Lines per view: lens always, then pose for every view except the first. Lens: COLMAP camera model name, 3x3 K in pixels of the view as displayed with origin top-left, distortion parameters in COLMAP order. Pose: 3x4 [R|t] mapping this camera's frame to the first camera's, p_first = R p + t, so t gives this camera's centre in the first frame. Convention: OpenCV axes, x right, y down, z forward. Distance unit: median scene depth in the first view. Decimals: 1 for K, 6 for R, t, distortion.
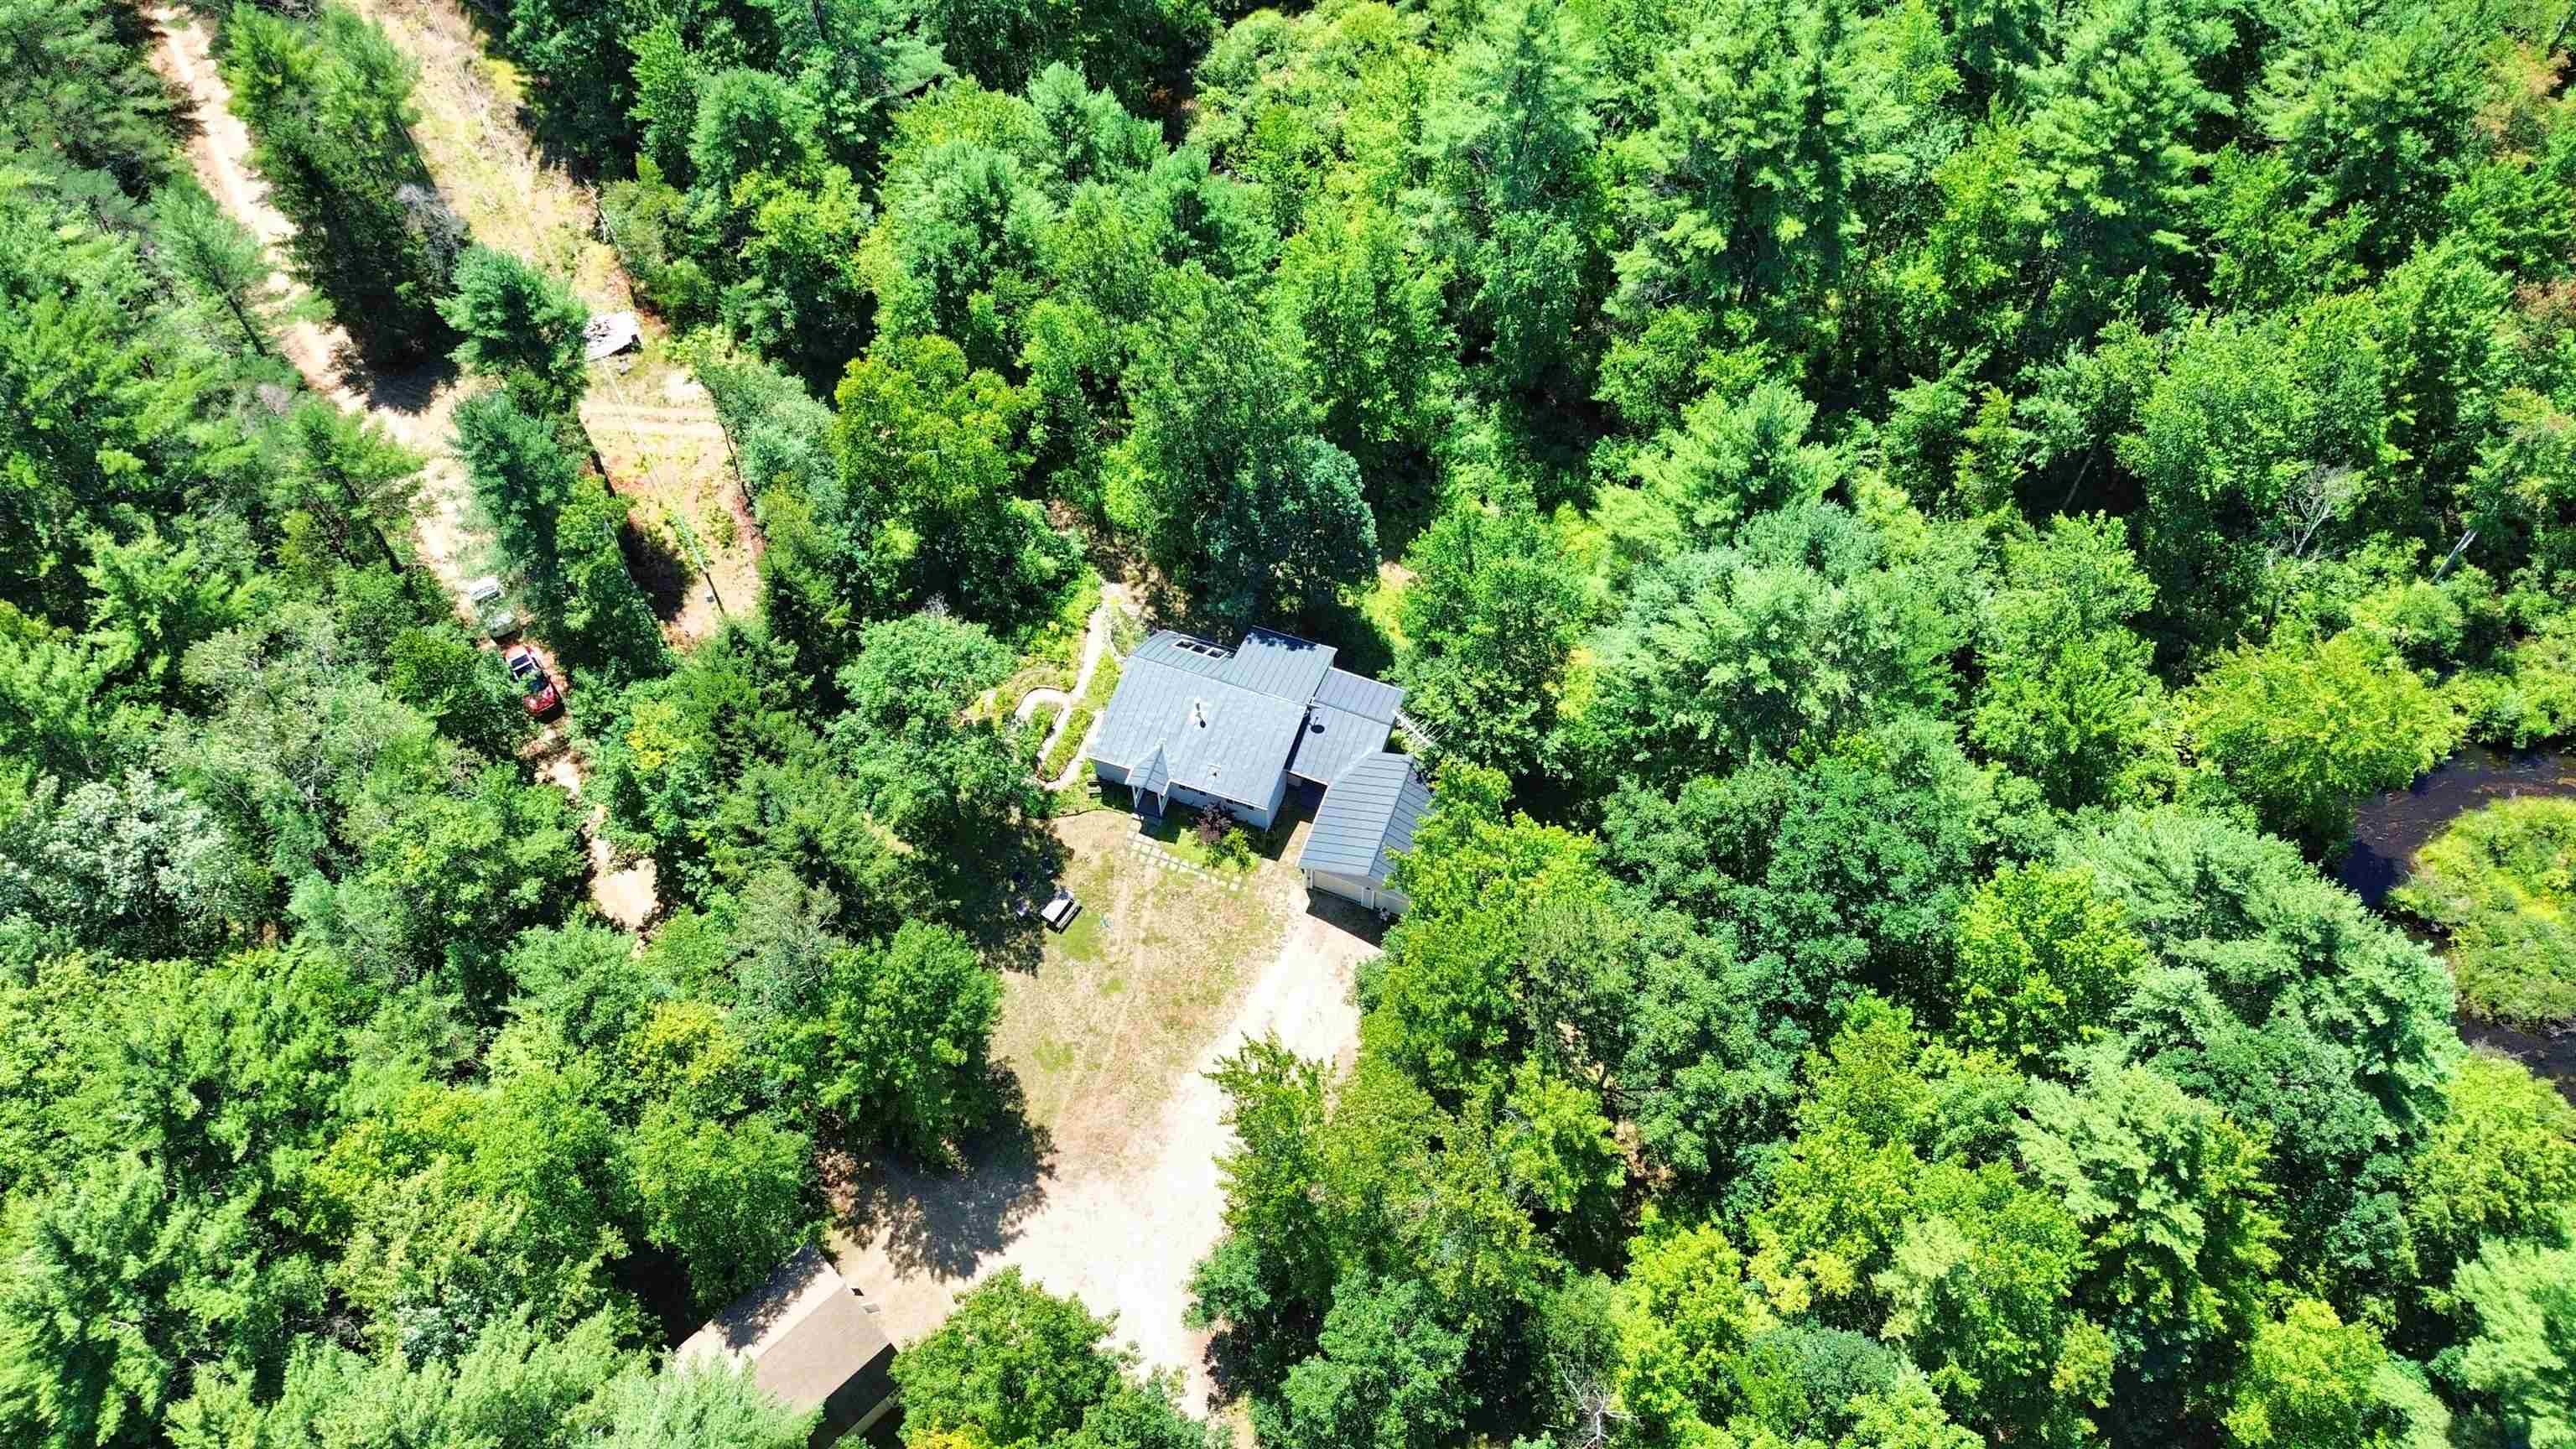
lens RADIAL K [[1826.2, 0, 1278.7], [0, 1826.2, 721.6], [0, 0, 1]] dist [0.067756, -0.066324]
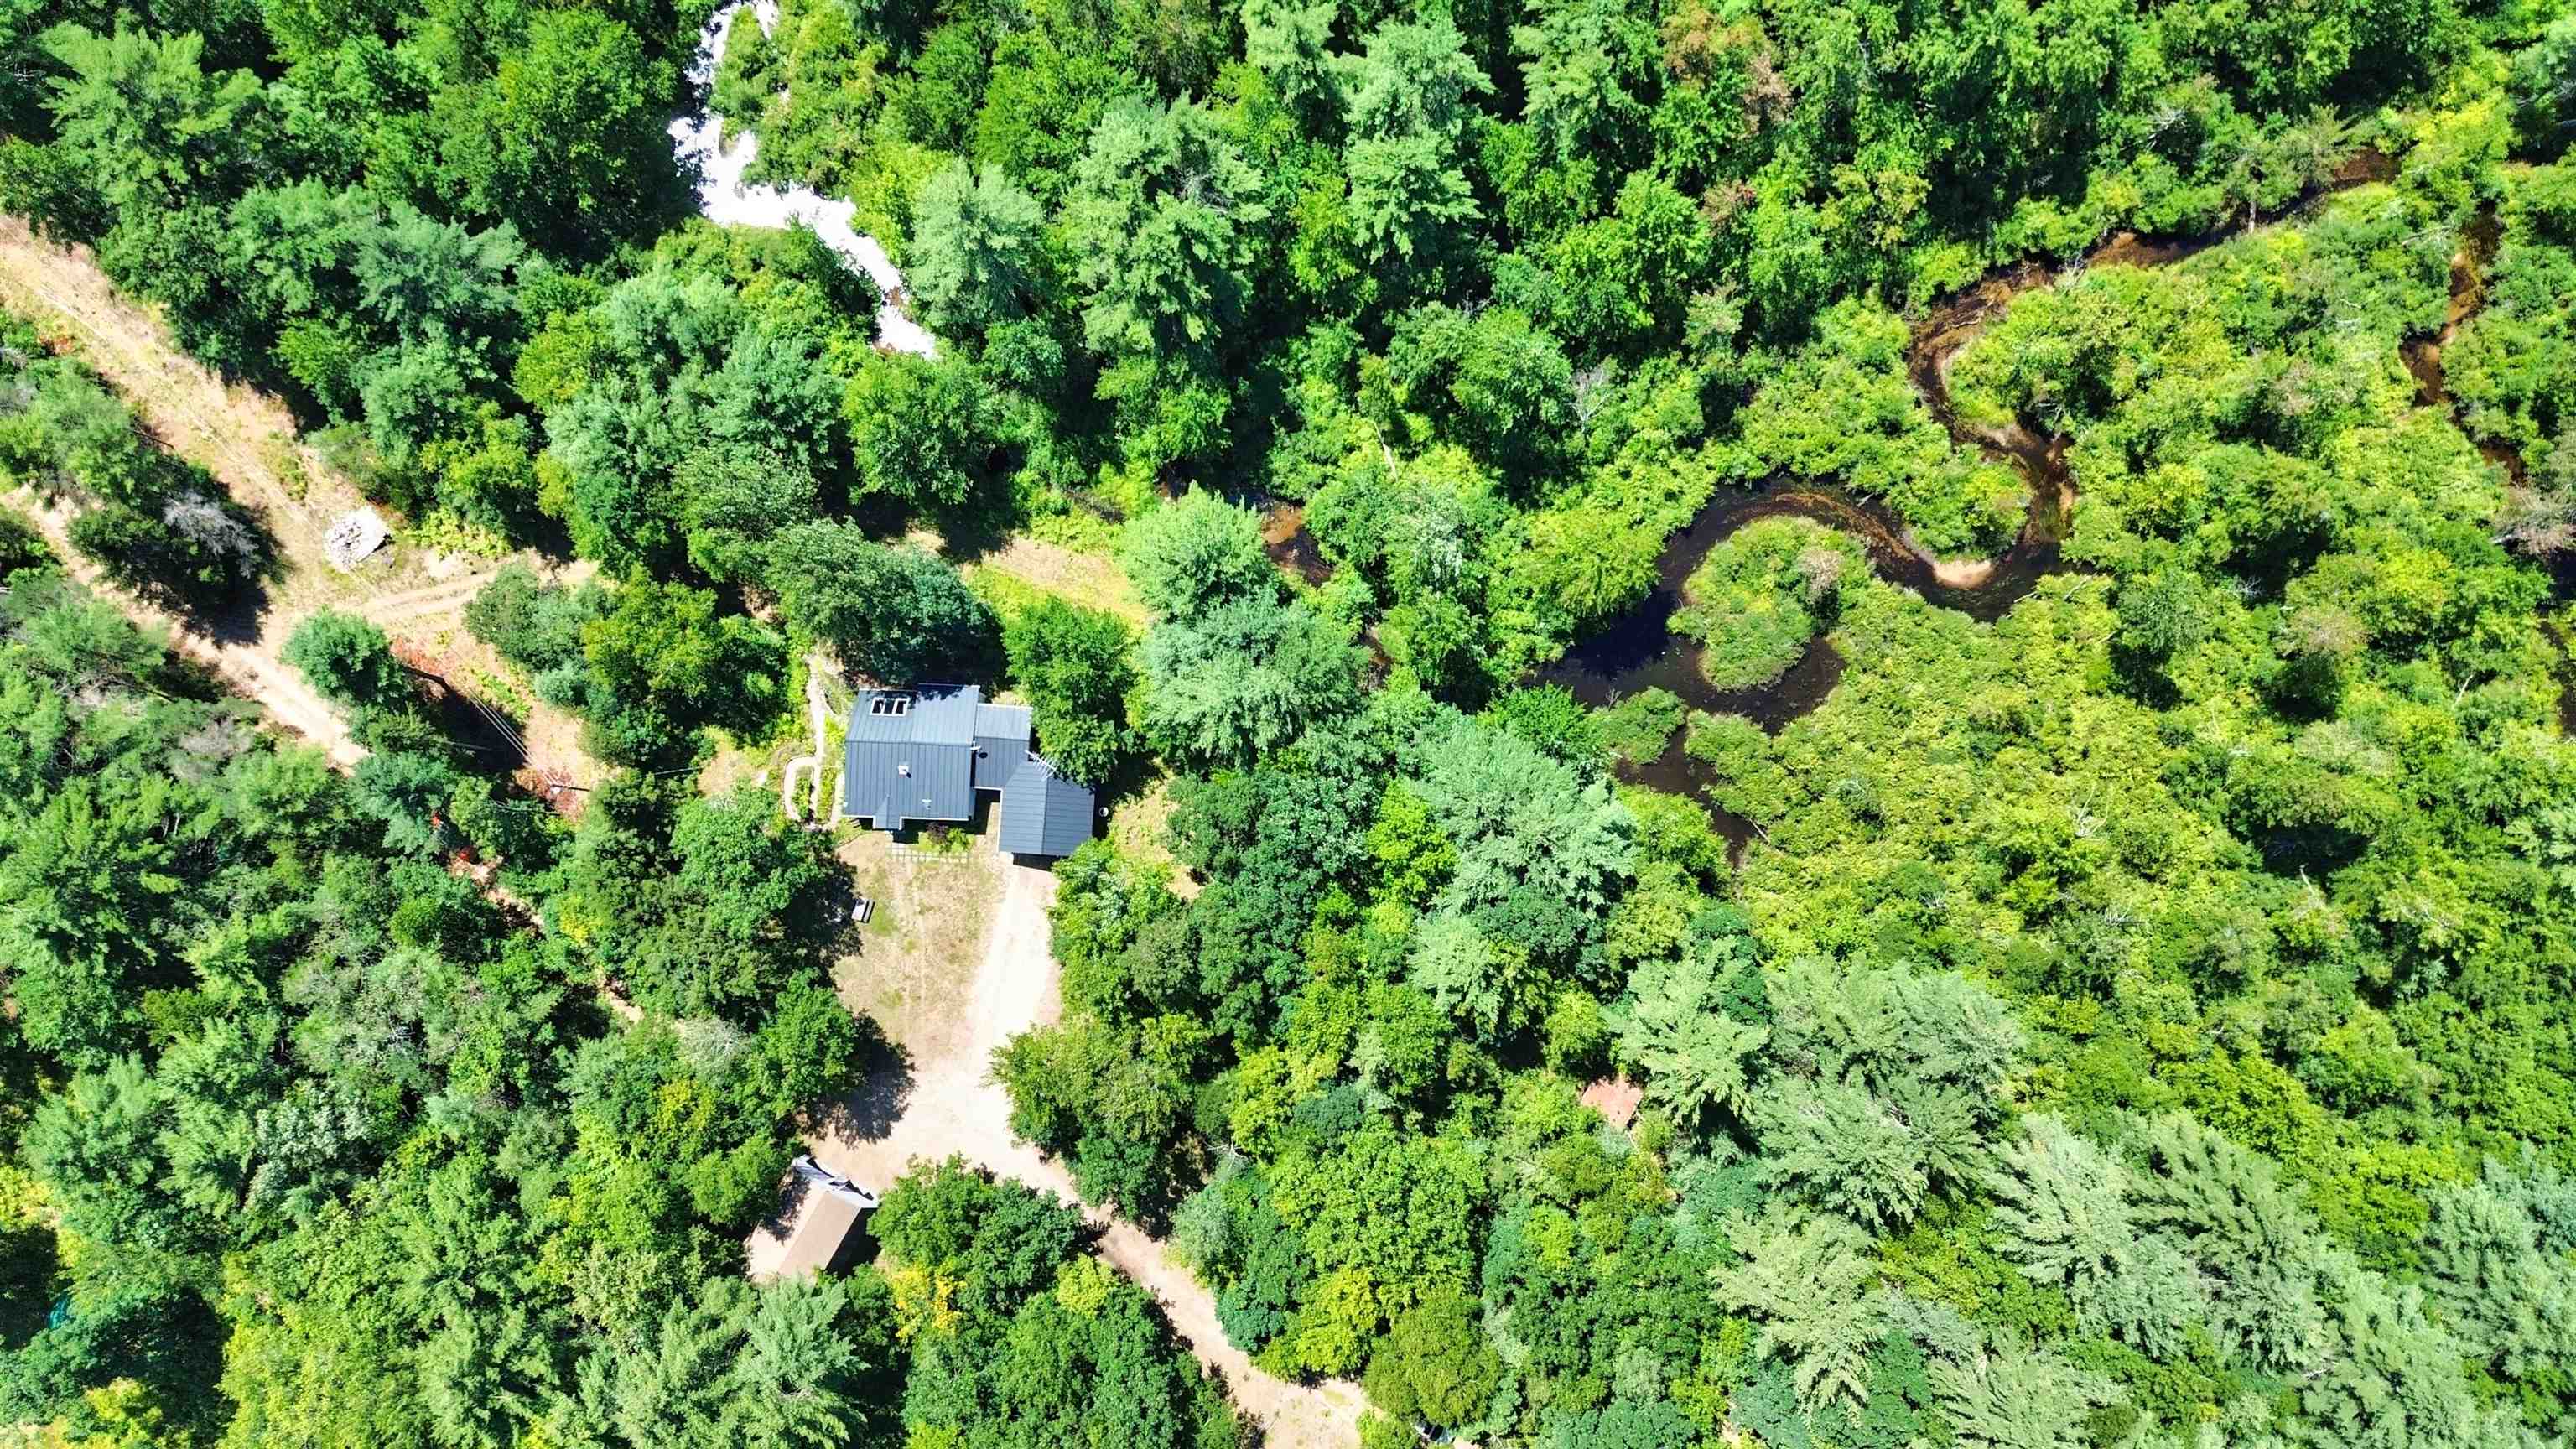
lens RADIAL K [[1826.2, 0, 1280.4], [0, 1826.2, 713.5], [0, 0, 1]] dist [0.067756, -0.066324]
pose [[0.957652, -0.287153, 0.021136, 0.237944], [0.244485, 0.849735, 0.467095, -0.679598], [-0.152087, -0.442147, 0.883954, -0.380001]]
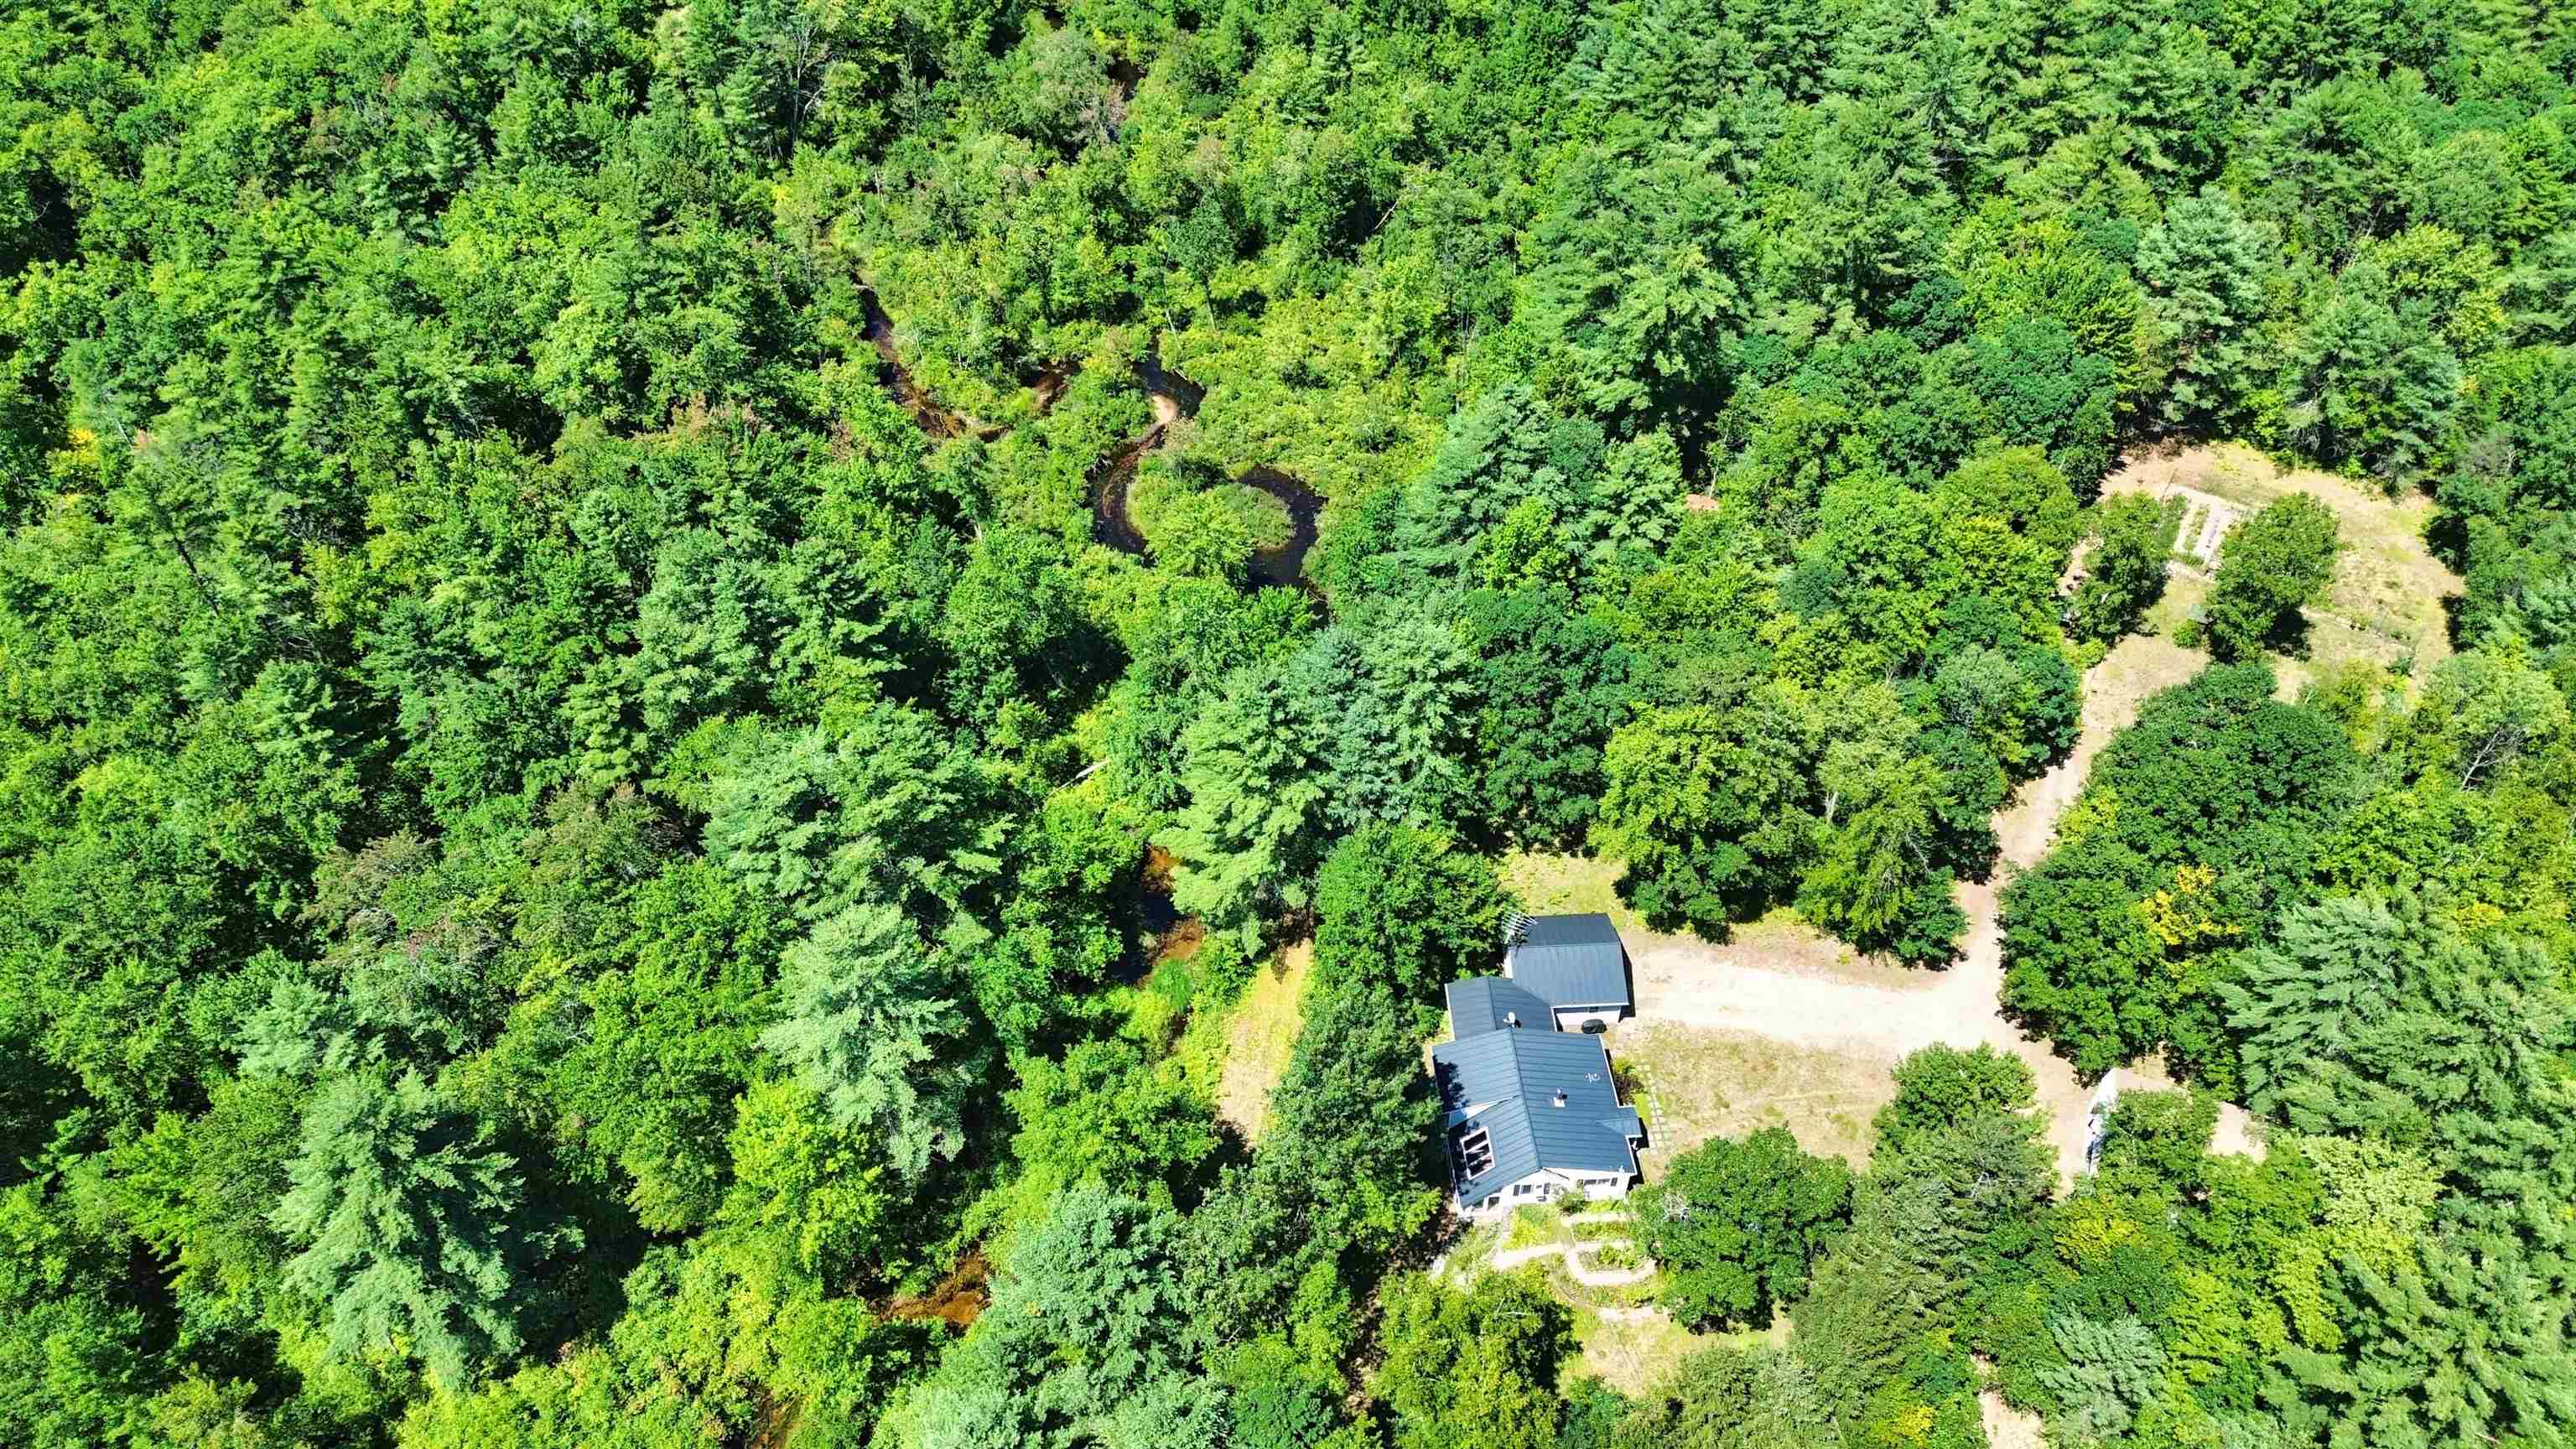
lens RADIAL K [[1826.2, 0, 1284.3], [0, 1826.2, 687.7], [0, 0, 1]] dist [0.067756, -0.066324]
pose [[-0.409220, -0.640068, 0.650271, -0.564984], [0.774299, 0.133417, 0.618595, -0.900819], [-0.482700, 0.756646, 0.441008, 0.361373]]
